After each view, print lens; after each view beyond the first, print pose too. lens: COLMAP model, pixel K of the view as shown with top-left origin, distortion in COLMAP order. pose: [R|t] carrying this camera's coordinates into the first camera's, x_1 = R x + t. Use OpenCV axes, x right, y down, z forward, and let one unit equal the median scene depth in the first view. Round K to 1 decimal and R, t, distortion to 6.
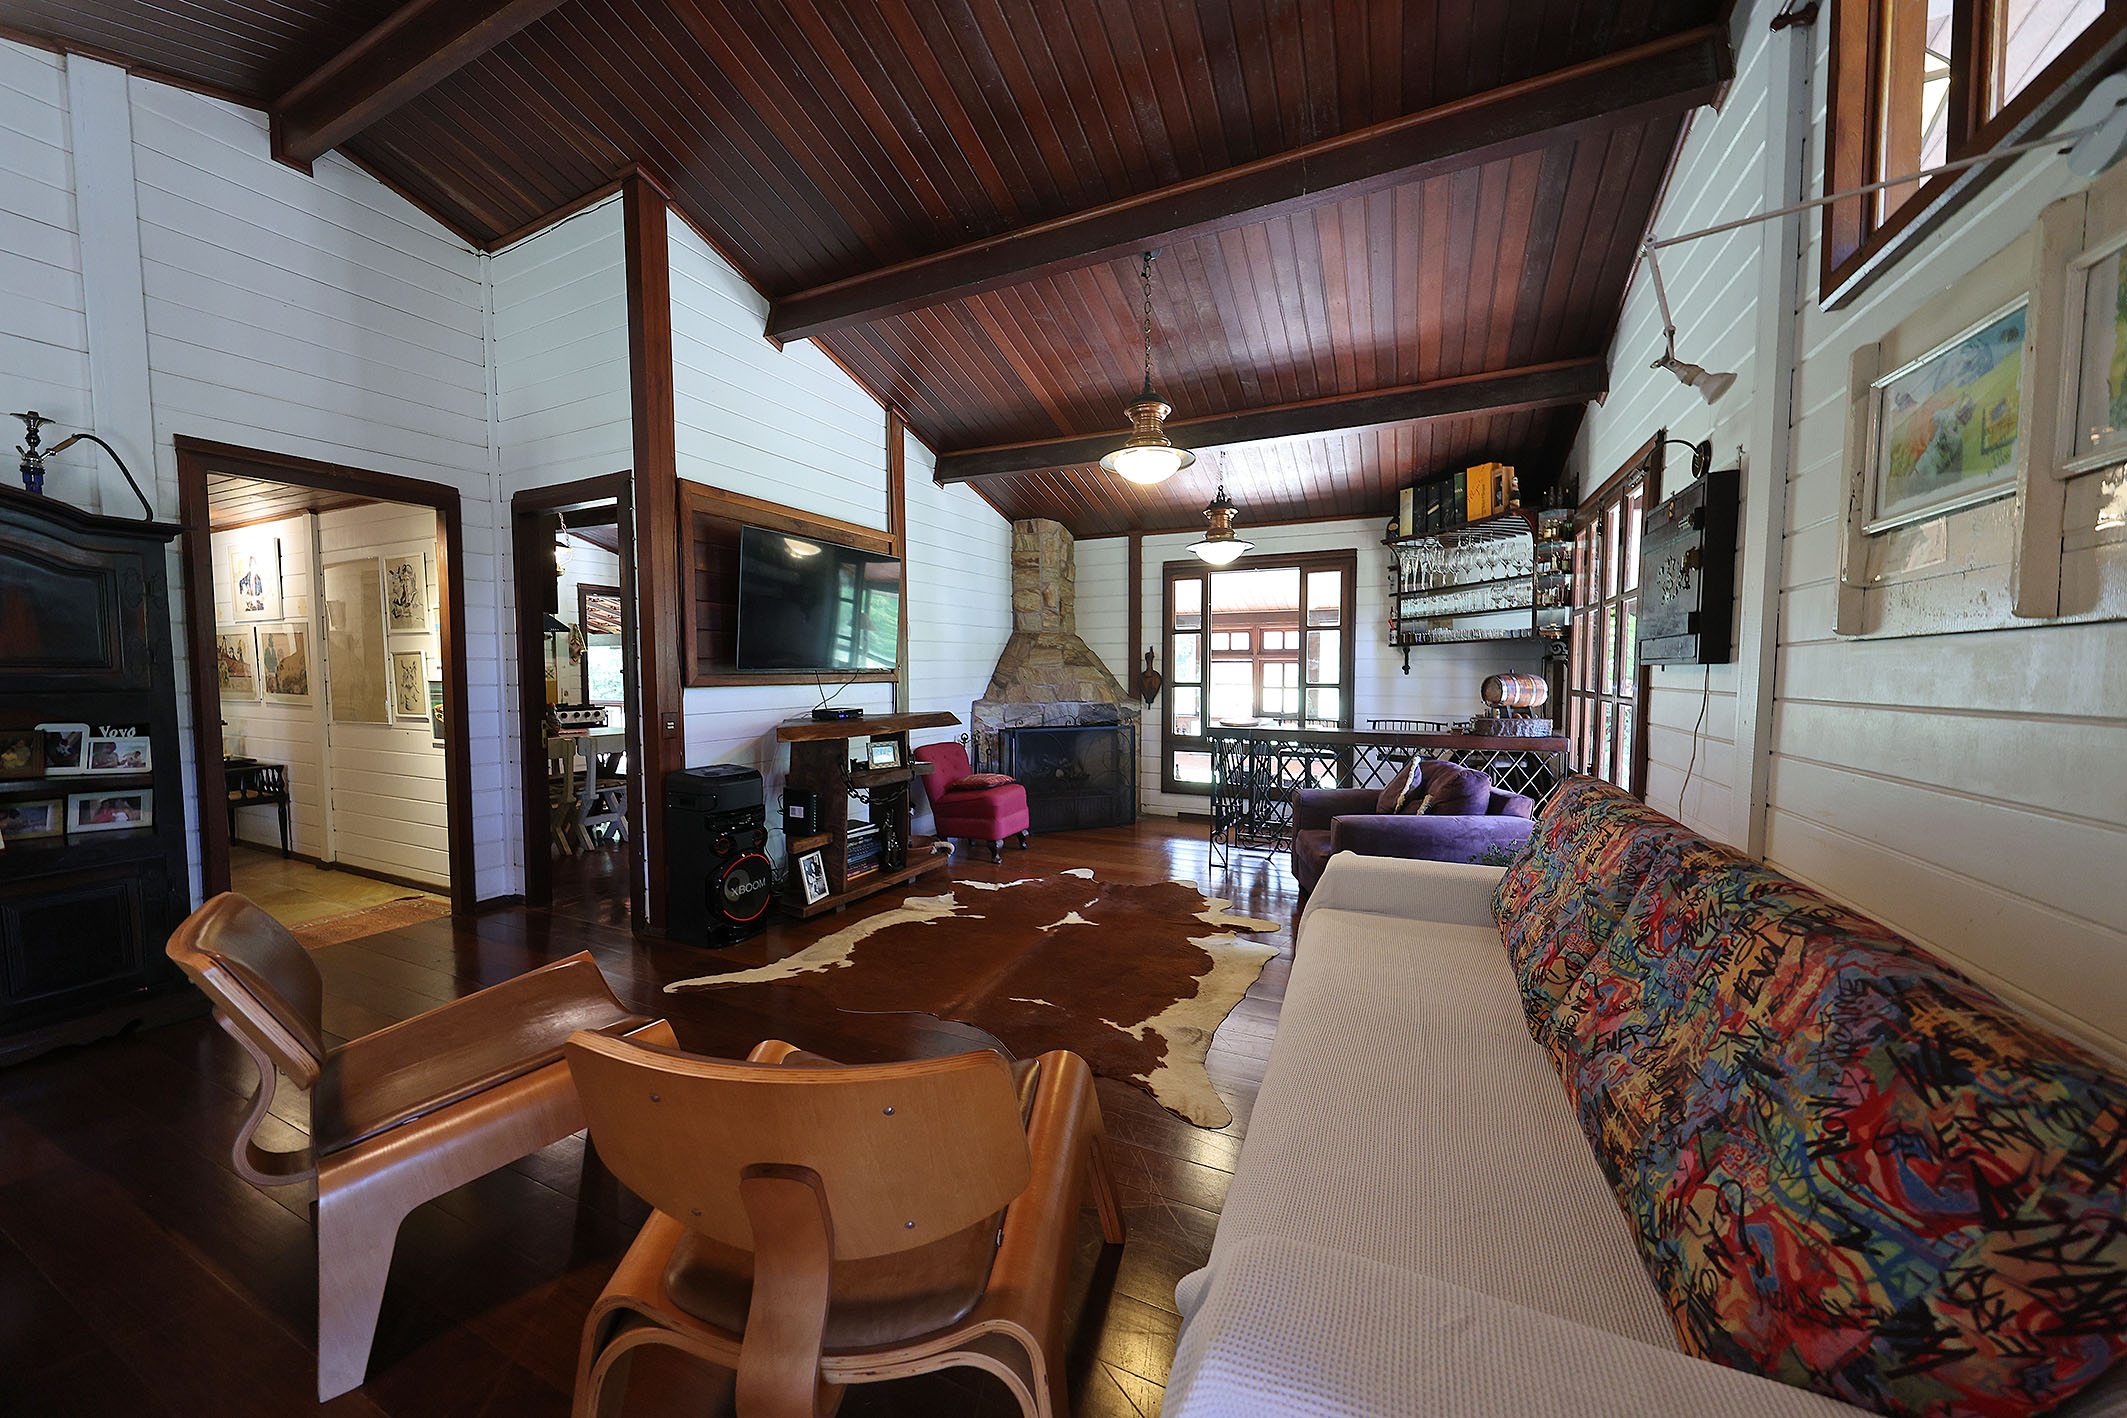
lens RADIAL K [[740.4, 0, 1063.5], [0, 740.4, 709.0], [0, 0, 1]] dist [0.000107, -0.000188]
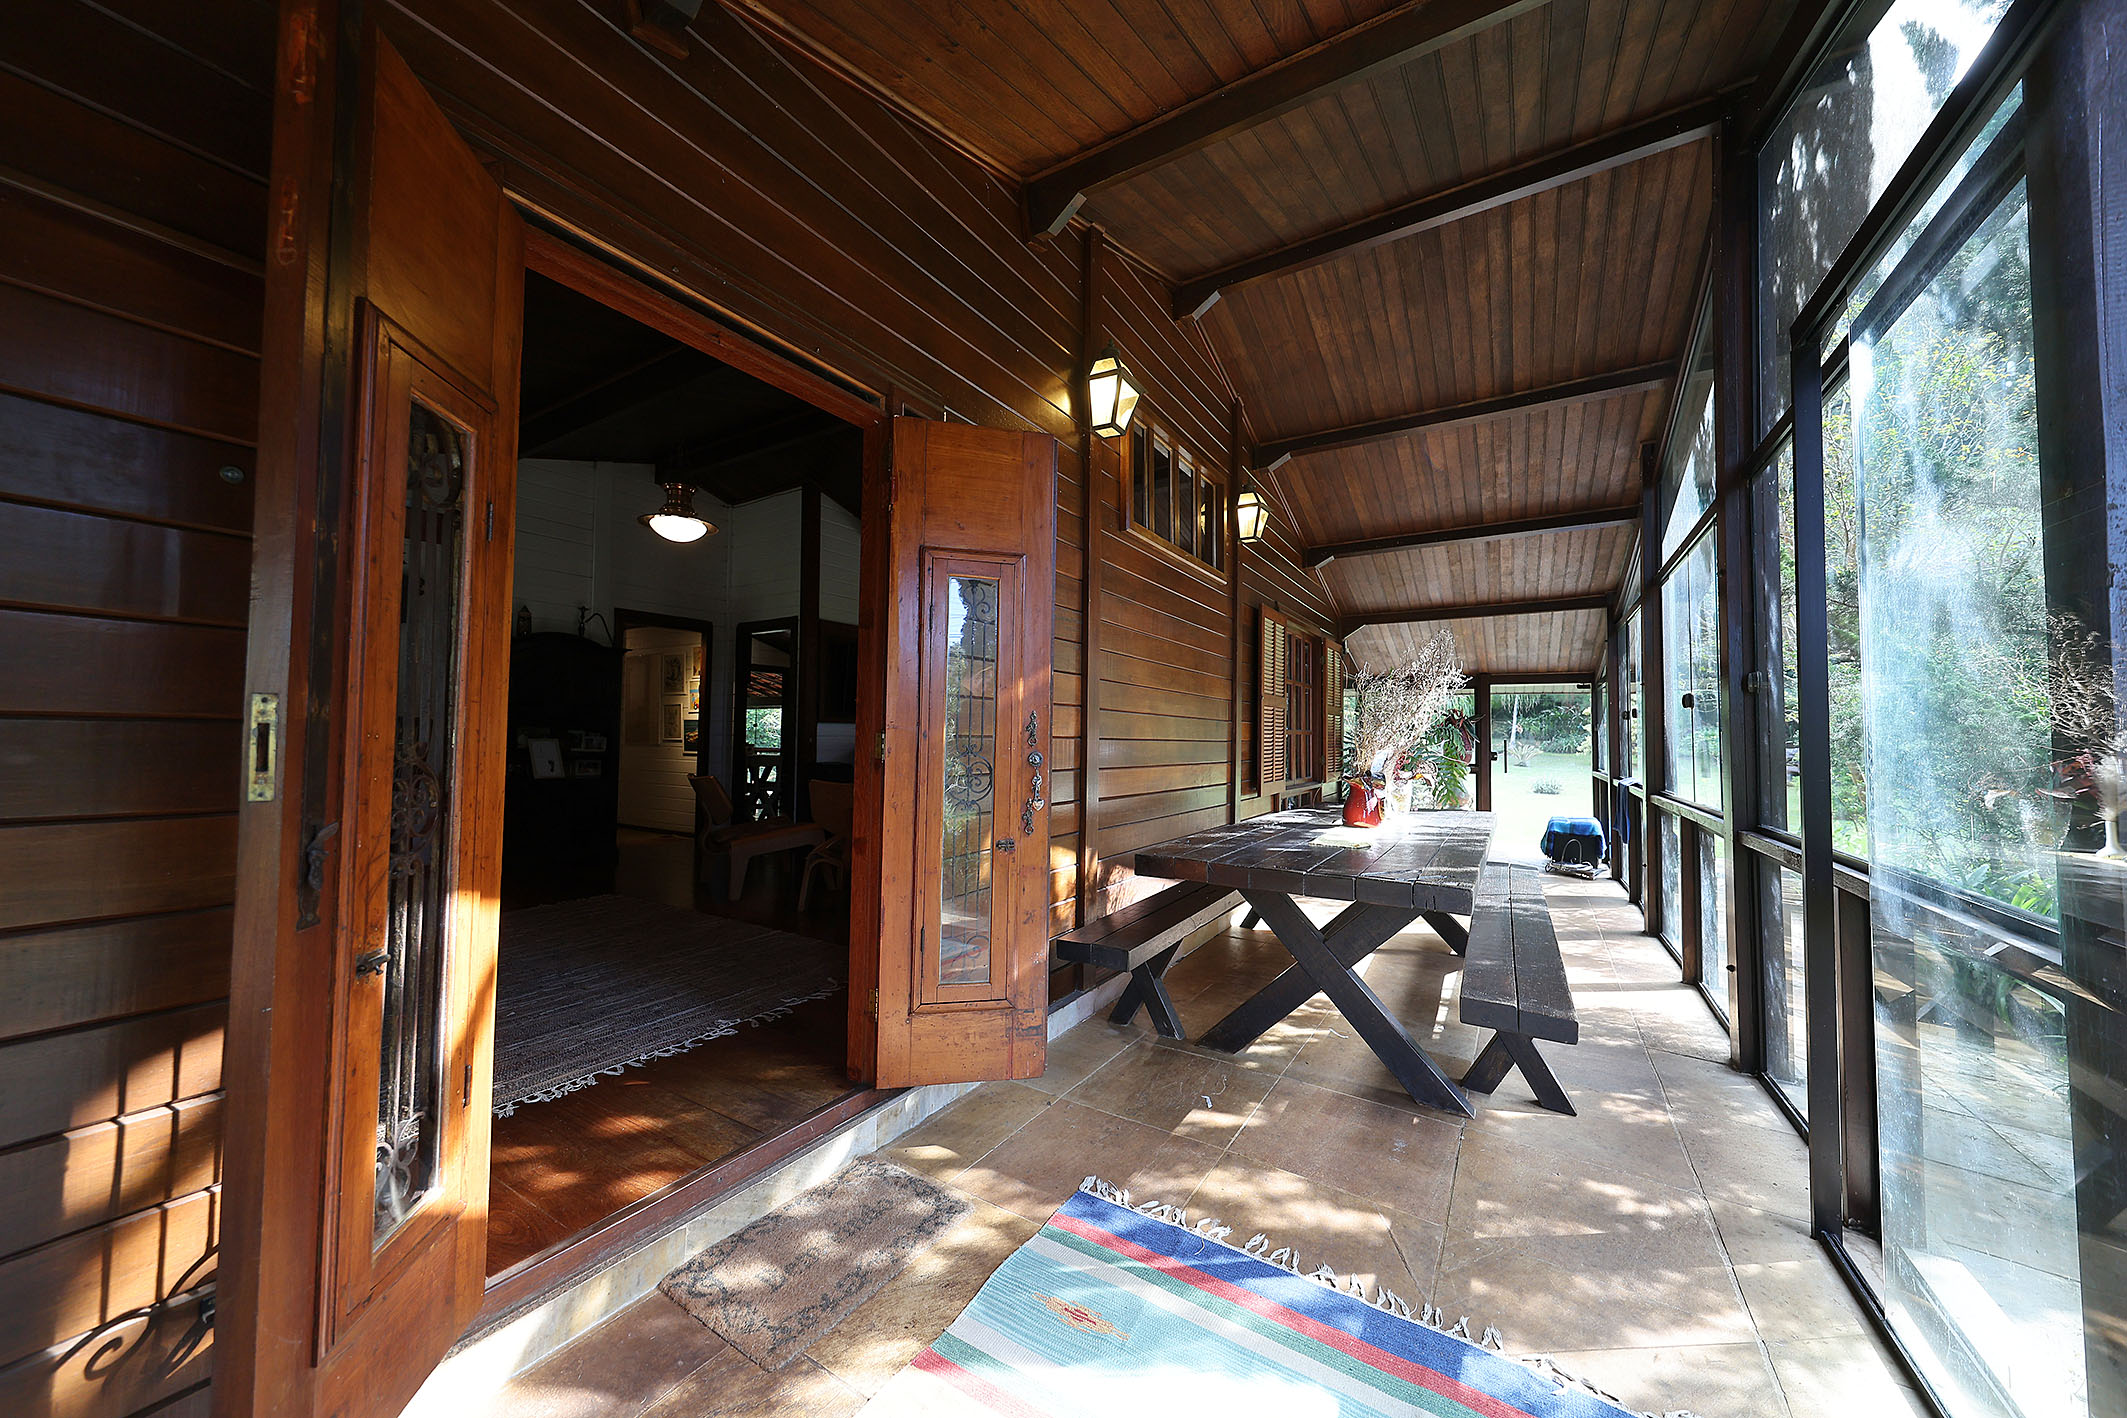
lens RADIAL K [[740.4, 0, 1063.5], [0, 740.4, 709.0], [0, 0, 1]] dist [0.000107, -0.000188]
pose [[0.993516, 0.007550, -0.113441, 0.280980], [-0.017402, 0.996134, -0.086112, 0.074642], [0.112352, 0.087527, 0.989806, -0.685191]]
